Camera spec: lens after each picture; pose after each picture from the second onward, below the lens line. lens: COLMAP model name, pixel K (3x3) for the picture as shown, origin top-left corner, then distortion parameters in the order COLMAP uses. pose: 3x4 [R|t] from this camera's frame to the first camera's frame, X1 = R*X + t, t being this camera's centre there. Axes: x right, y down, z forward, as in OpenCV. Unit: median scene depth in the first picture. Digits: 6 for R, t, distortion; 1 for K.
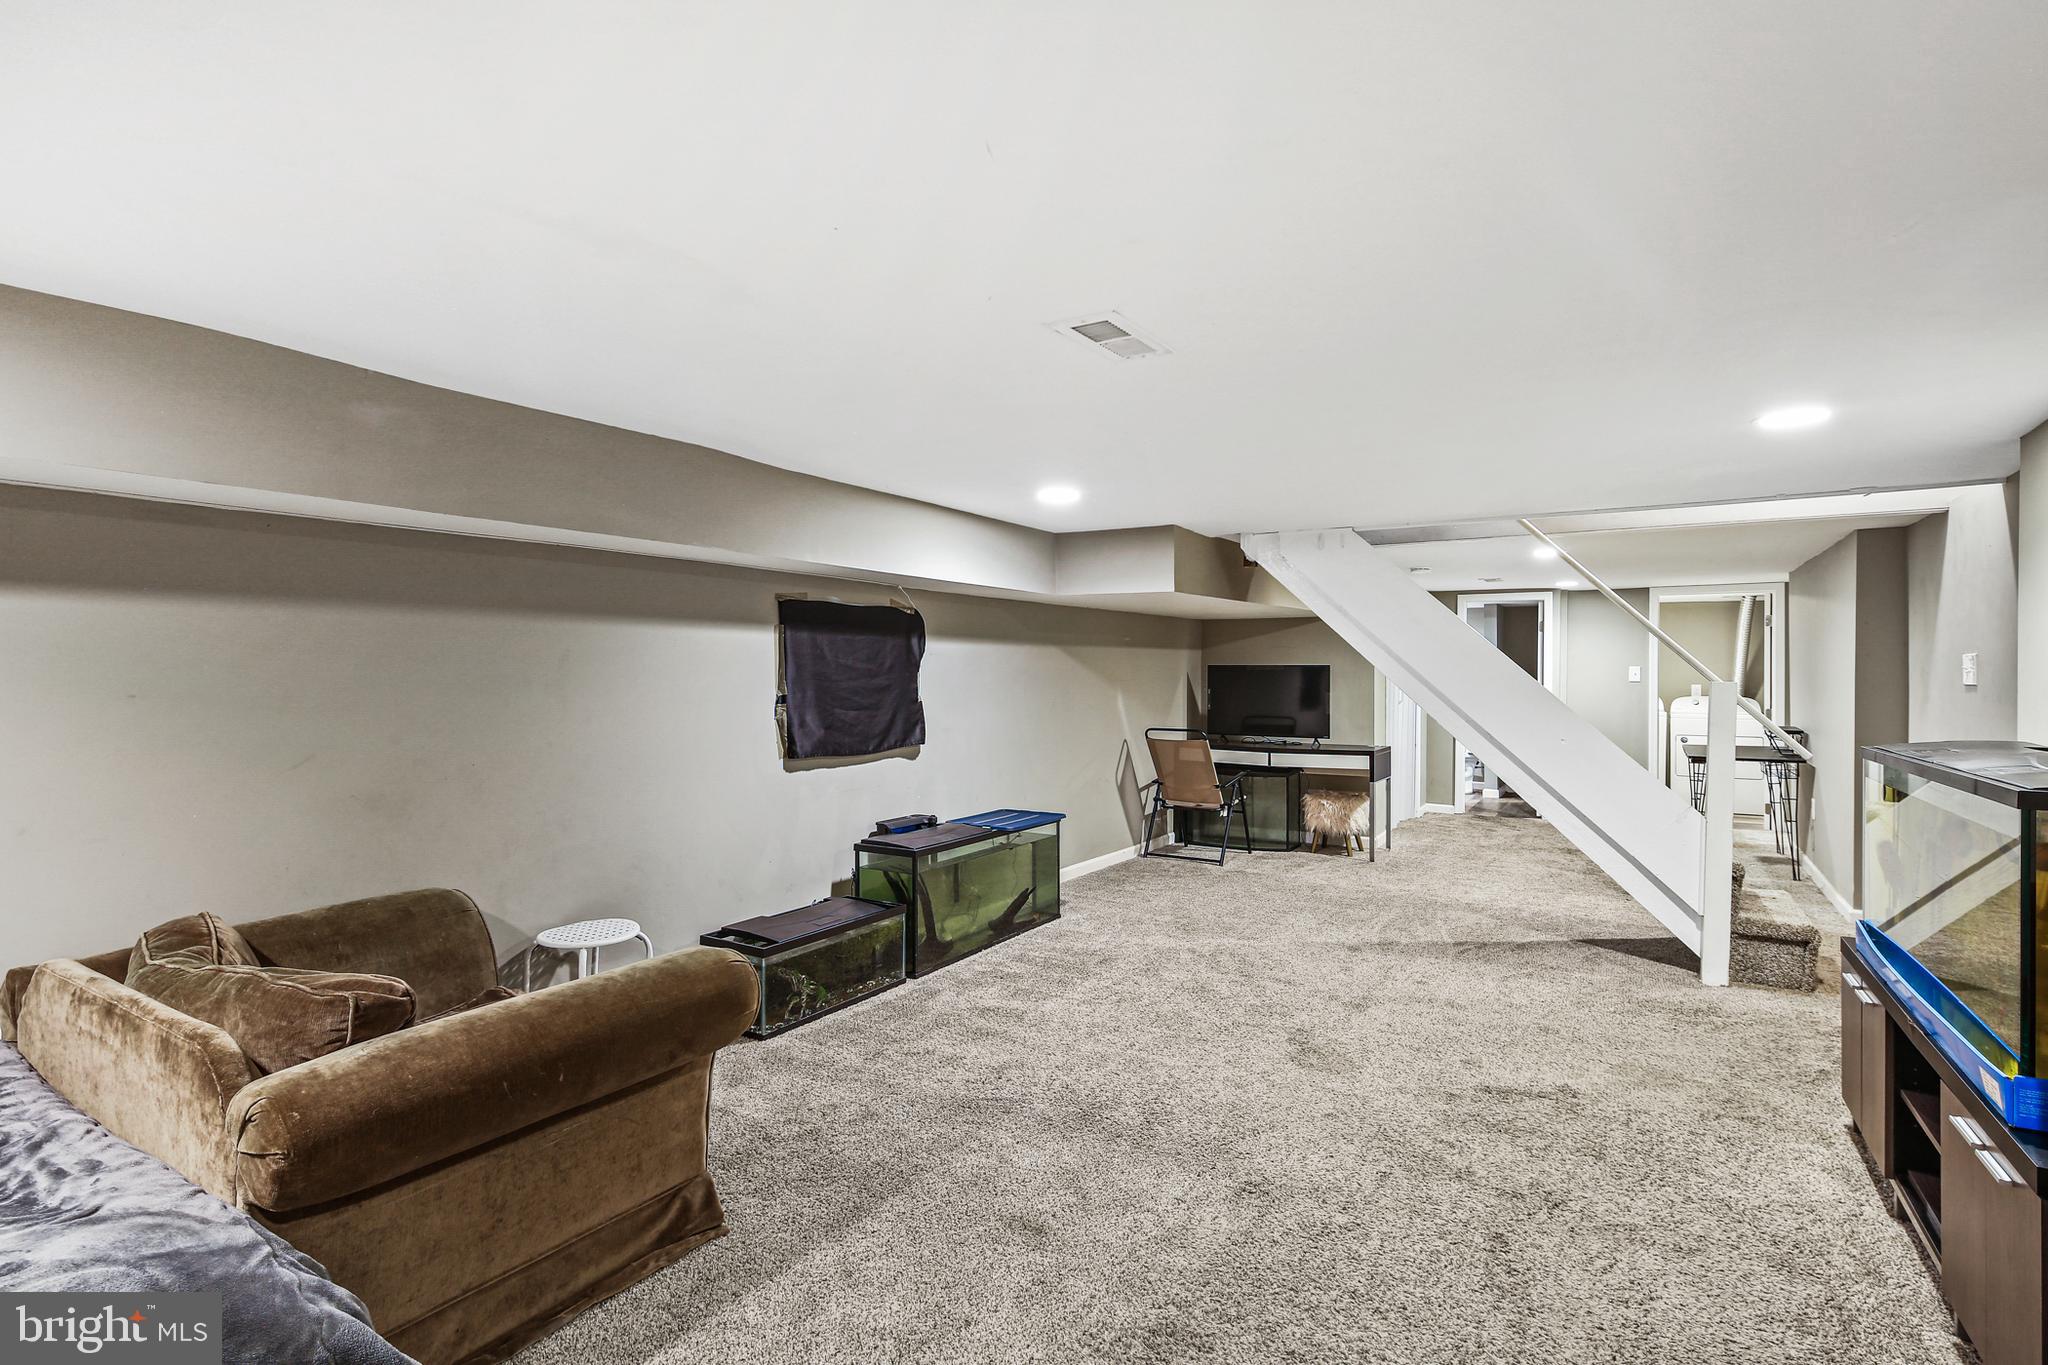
lens RADIAL K [[1002.4, 0, 1031.5], [0, 1002.4, 696.1], [0, 0, 1]] dist [0.001713, -0.000846]
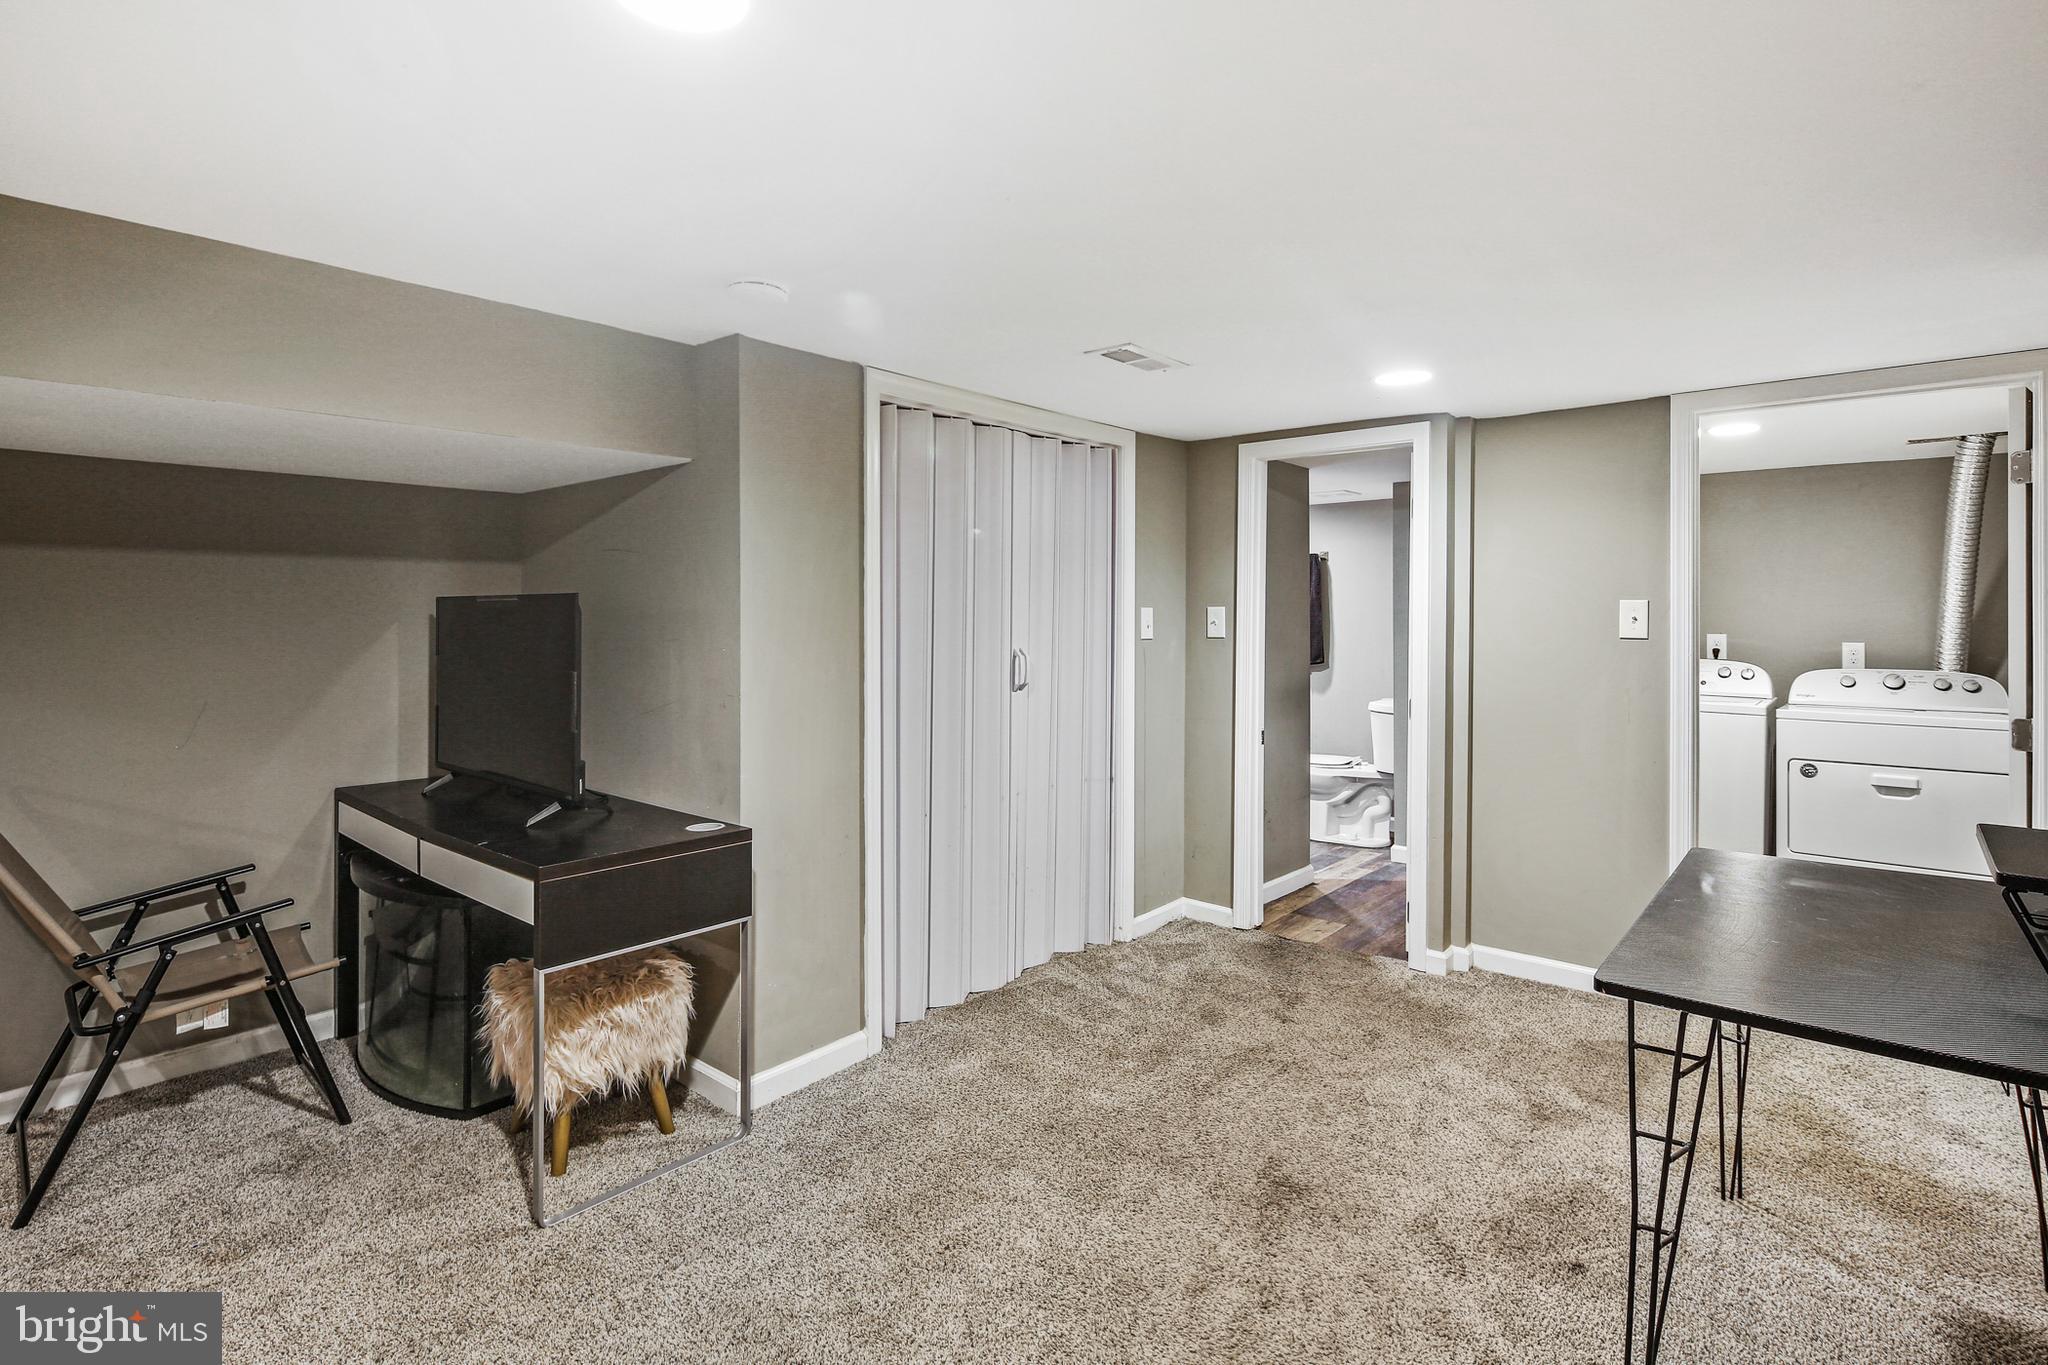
lens RADIAL K [[999.2, 0, 1020.1], [0, 999.2, 616.6], [0, 0, 1]] dist [0.001896, 0.000113]
pose [[0.986698, 0.006180, -0.162447, 0.398713], [-0.009647, 0.999742, -0.020562, -0.011665], [0.162278, 0.021855, 0.986503, 0.534504]]
